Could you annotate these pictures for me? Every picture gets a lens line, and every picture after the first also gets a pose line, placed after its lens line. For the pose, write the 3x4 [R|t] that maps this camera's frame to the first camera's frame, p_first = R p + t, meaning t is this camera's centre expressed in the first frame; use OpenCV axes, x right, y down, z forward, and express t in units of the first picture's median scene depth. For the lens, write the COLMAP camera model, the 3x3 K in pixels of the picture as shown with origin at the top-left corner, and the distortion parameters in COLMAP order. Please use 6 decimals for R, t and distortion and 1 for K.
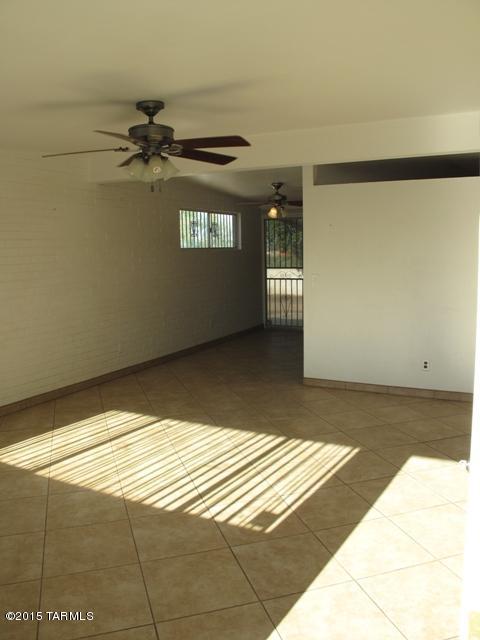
lens RADIAL K [[616.4, 0, 240.0], [0, 616.4, 320.0], [0, 0, 1]] dist [-0.001639, -0.000675]
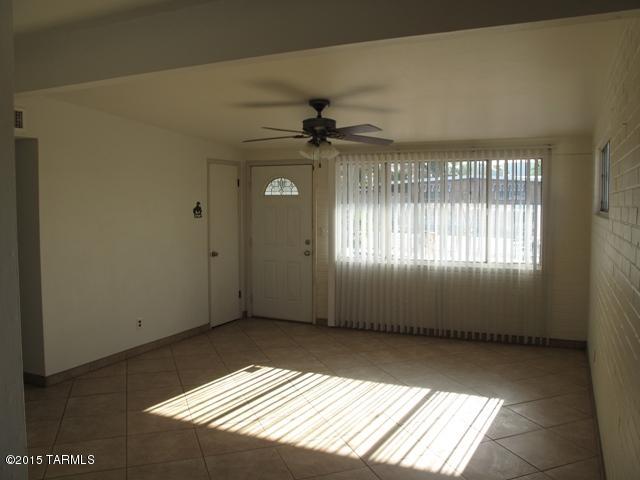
lens RADIAL K [[616.4, 0, 320.0], [0, 616.4, 240.0], [0, 0, 1]] dist [-0.001639, -0.000675]
pose [[-0.999611, 0.004688, -0.027488, -0.082420], [0.000584, 0.989068, 0.147456, -0.225725], [0.027879, 0.147383, -0.988687, 2.166786]]
